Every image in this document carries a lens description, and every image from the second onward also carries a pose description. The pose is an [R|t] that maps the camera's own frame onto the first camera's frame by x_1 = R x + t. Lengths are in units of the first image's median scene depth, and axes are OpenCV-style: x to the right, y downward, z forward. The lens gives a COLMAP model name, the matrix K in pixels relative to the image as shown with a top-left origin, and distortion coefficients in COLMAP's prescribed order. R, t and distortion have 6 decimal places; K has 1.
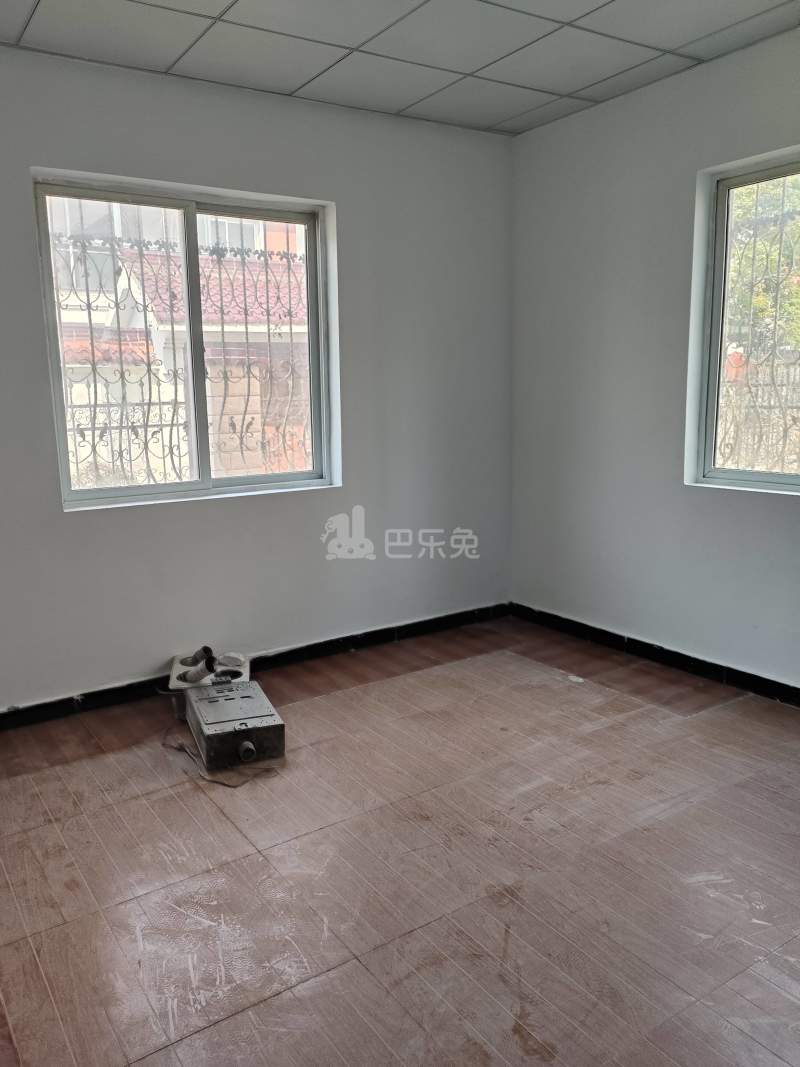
lens RADIAL K [[813.7, 0, 385.2], [0, 813.7, 518.6], [0, 0, 1]] dist [0.064903, -0.065814]
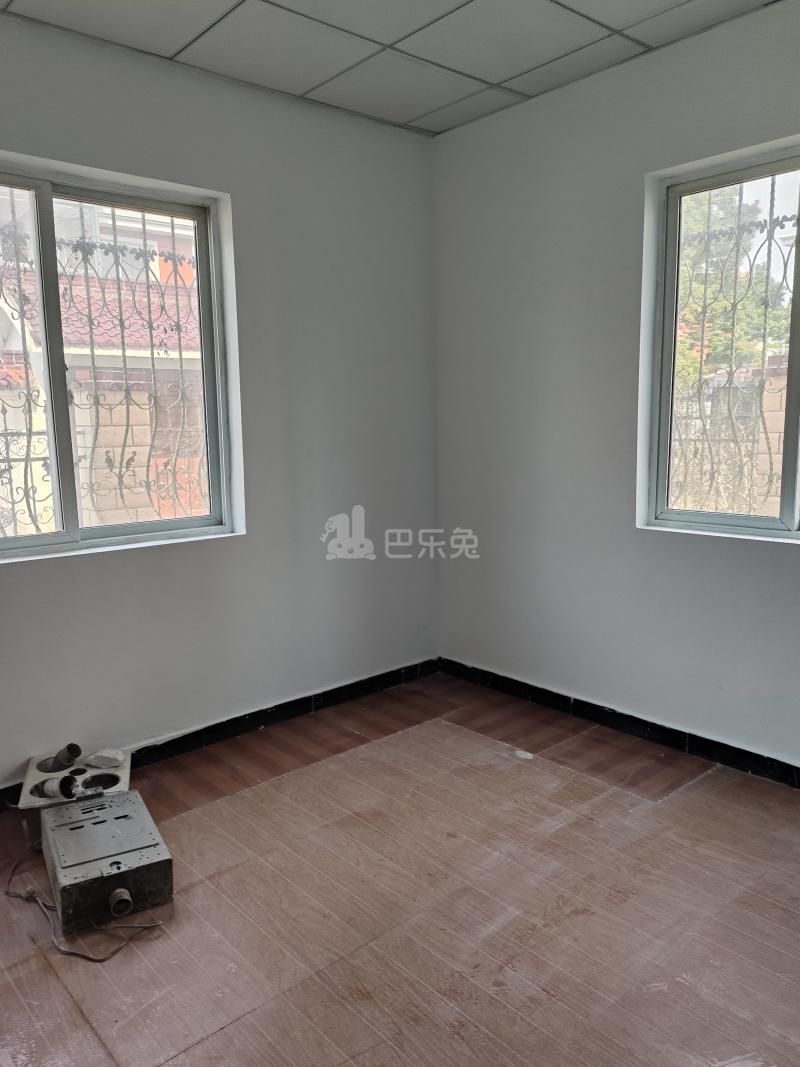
lens RADIAL K [[818.6, 0, 403.9], [0, 818.6, 553.7], [0, 0, 1]] dist [0.068143, -0.073218]
pose [[0.990846, -0.017848, 0.133814, -0.006783], [0.017264, 0.999836, 0.005518, -0.027039], [-0.133891, -0.003157, 0.990991, 0.177283]]
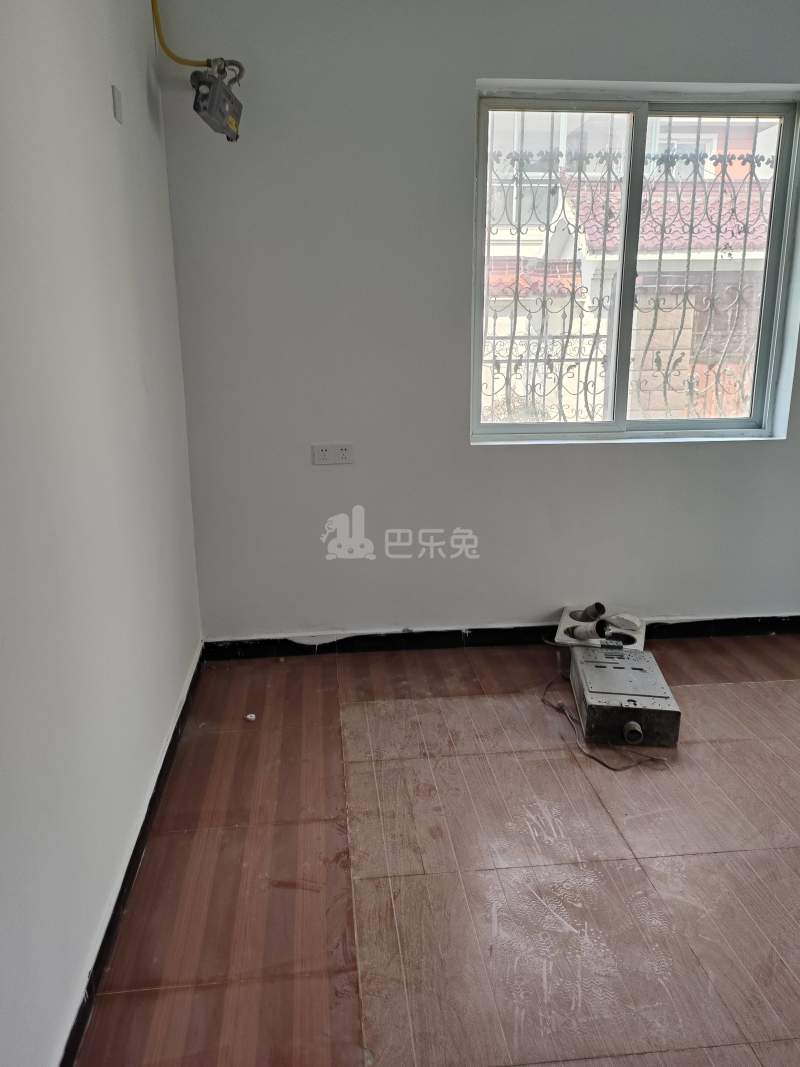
lens RADIAL K [[813.7, 0, 385.2], [0, 813.7, 518.6], [0, 0, 1]] dist [0.064903, -0.065814]
pose [[0.879293, 0.124376, -0.459755, -0.020176], [-0.088828, 0.991189, 0.098256, -0.007525], [0.467924, -0.045556, 0.882594, 0.081158]]
